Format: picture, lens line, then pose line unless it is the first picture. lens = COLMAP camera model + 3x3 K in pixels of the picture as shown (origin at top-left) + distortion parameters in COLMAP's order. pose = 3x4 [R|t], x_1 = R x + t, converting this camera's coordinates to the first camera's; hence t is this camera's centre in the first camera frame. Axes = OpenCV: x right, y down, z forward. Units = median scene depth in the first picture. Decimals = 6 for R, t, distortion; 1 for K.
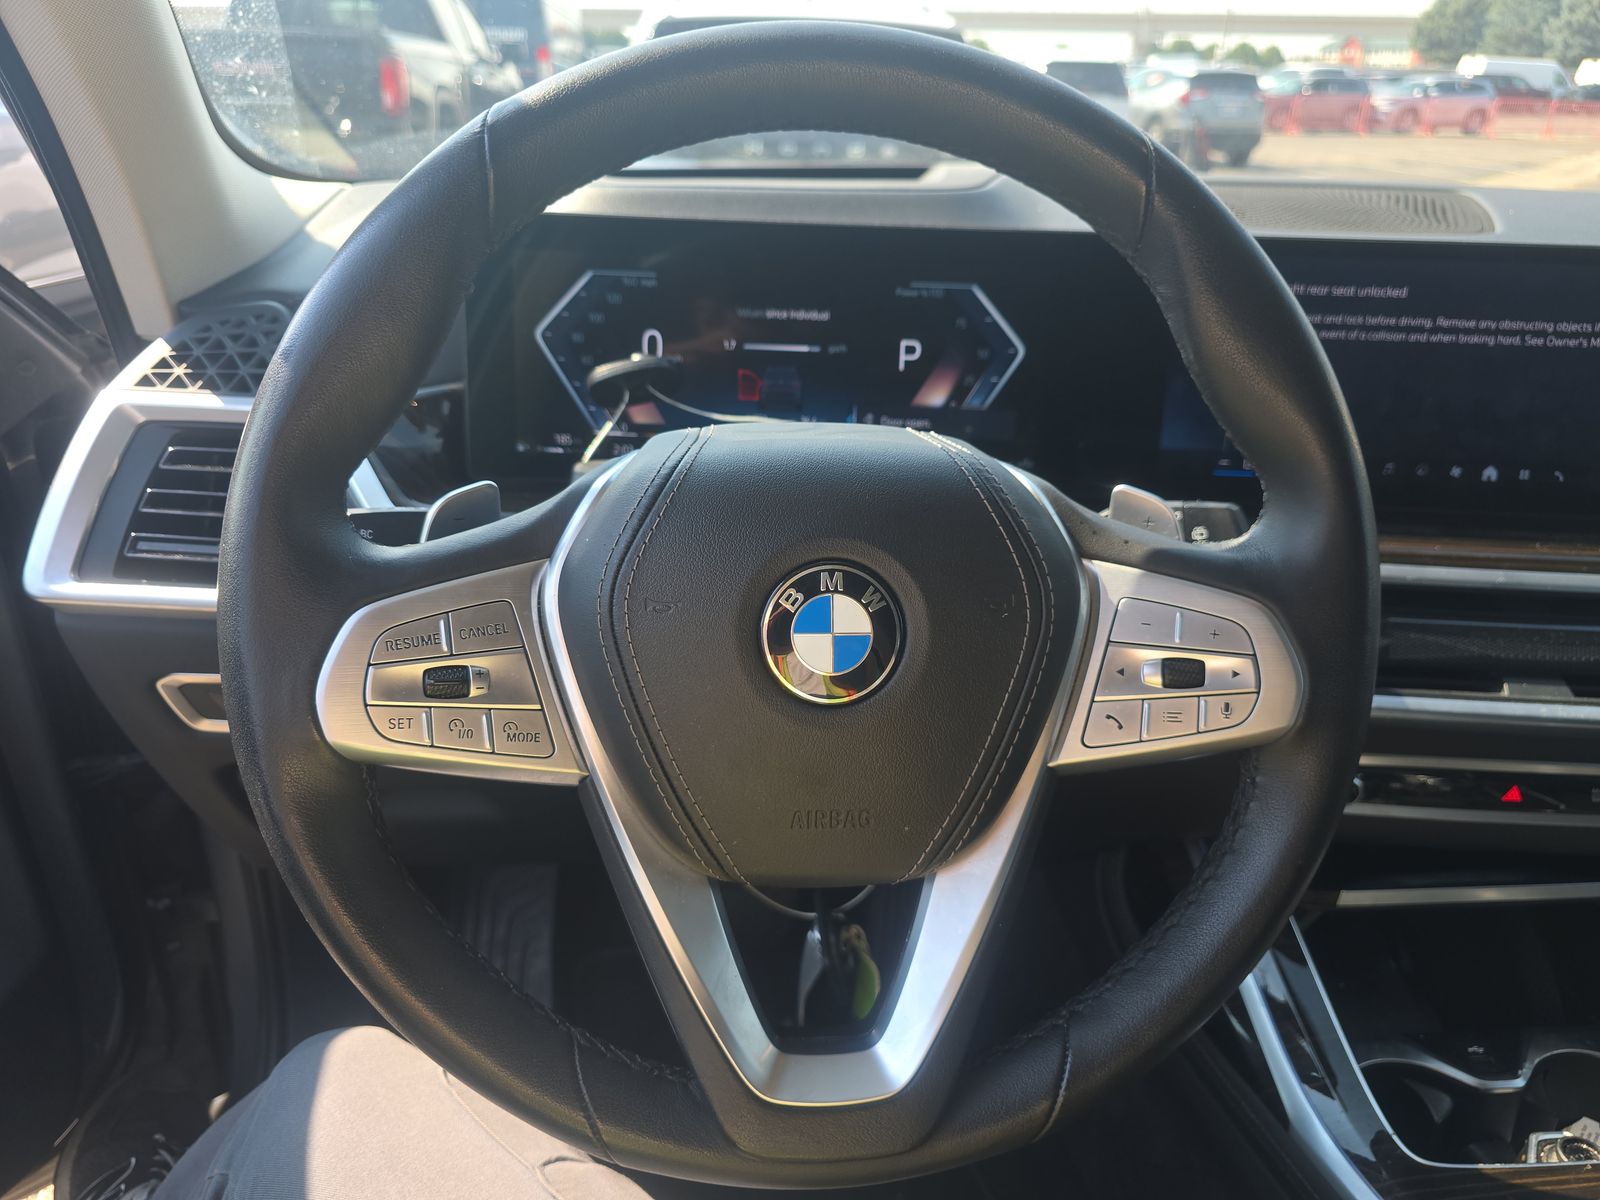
lens RADIAL K [[1086.5, 0, 808.7], [0, 1086.5, 594.4], [0, 0, 1]] dist [-0.002451, -0.017265]
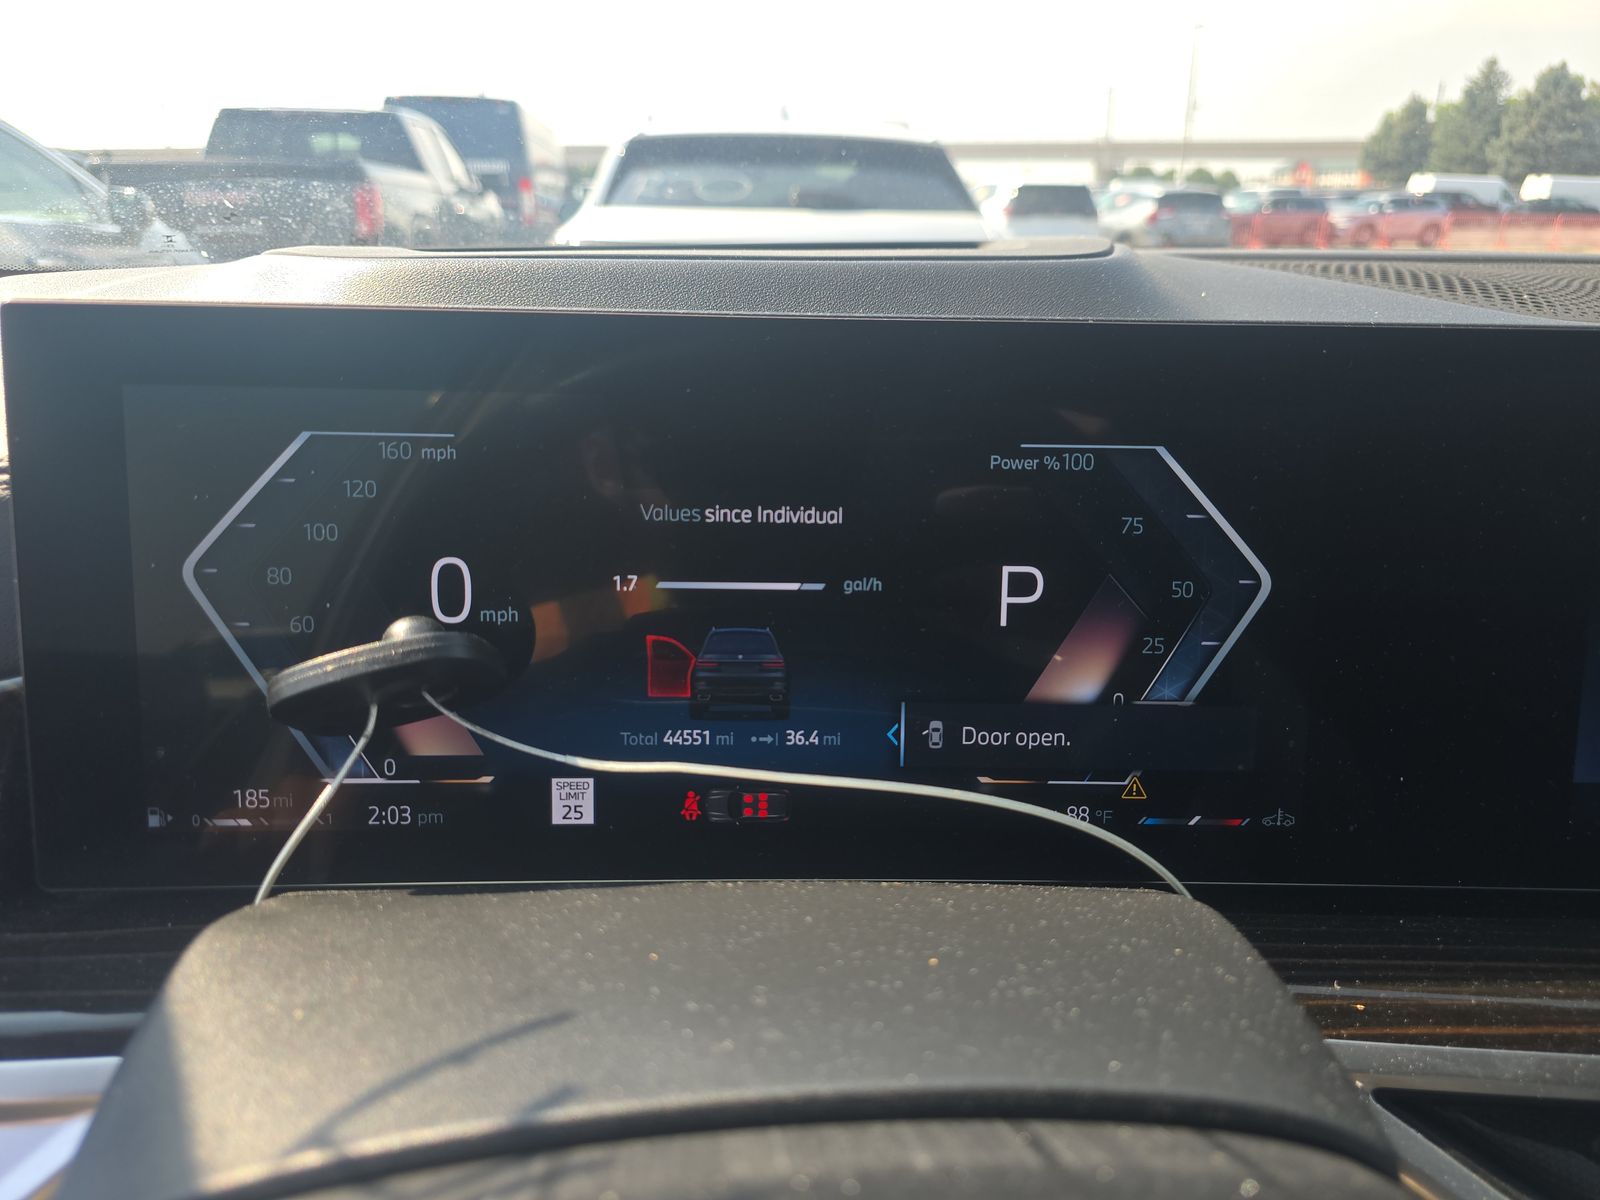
lens RADIAL K [[1086.5, 0, 808.7], [0, 1086.5, 594.4], [0, 0, 1]] dist [-0.002451, -0.017265]
pose [[0.999706, -0.019643, 0.014198, -0.002884], [0.020979, 0.994665, -0.101005, -0.175309], [-0.012138, 0.101274, 0.994785, 0.543556]]
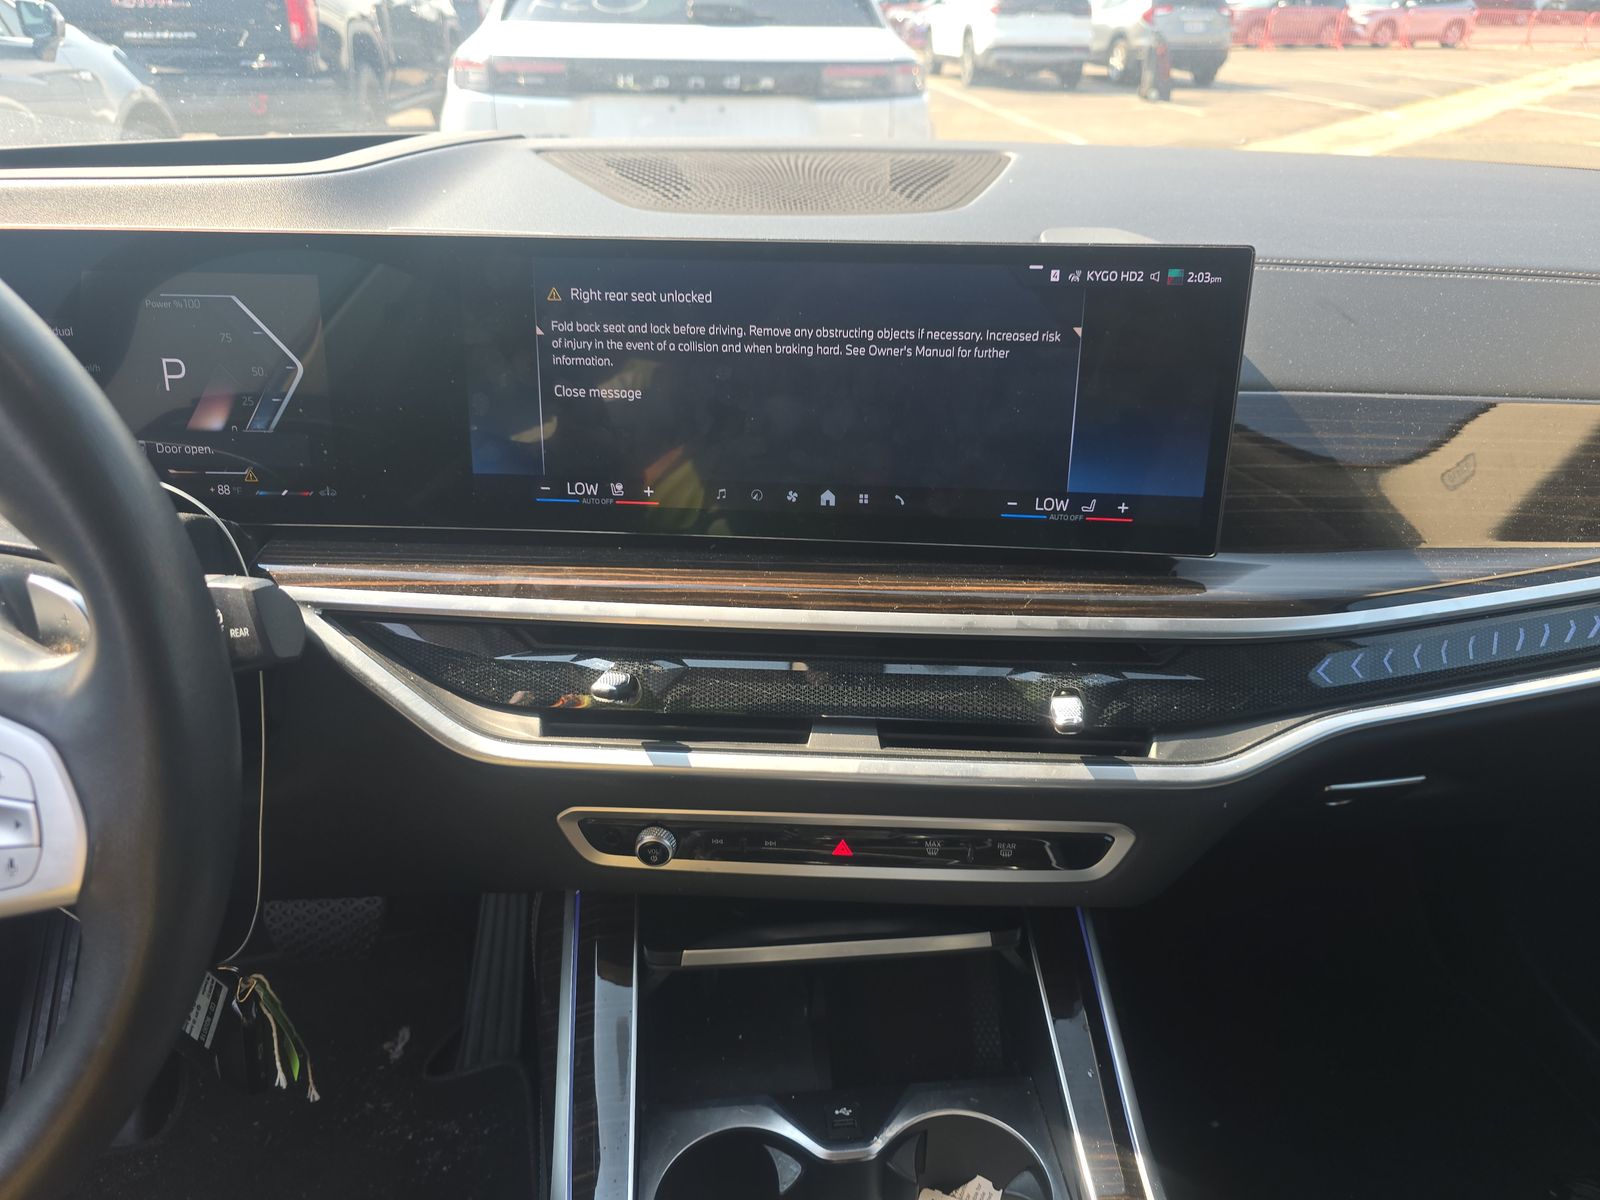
lens RADIAL K [[1058.6, 0, 800.0], [0, 1058.6, 600.0], [0, 0, 1]] dist [0.049193, -0.053390]
pose [[0.999829, -0.017405, 0.006319, 0.593357], [0.016933, 0.997517, 0.068365, -0.086389], [-0.007493, -0.068246, 0.997640, 0.108114]]
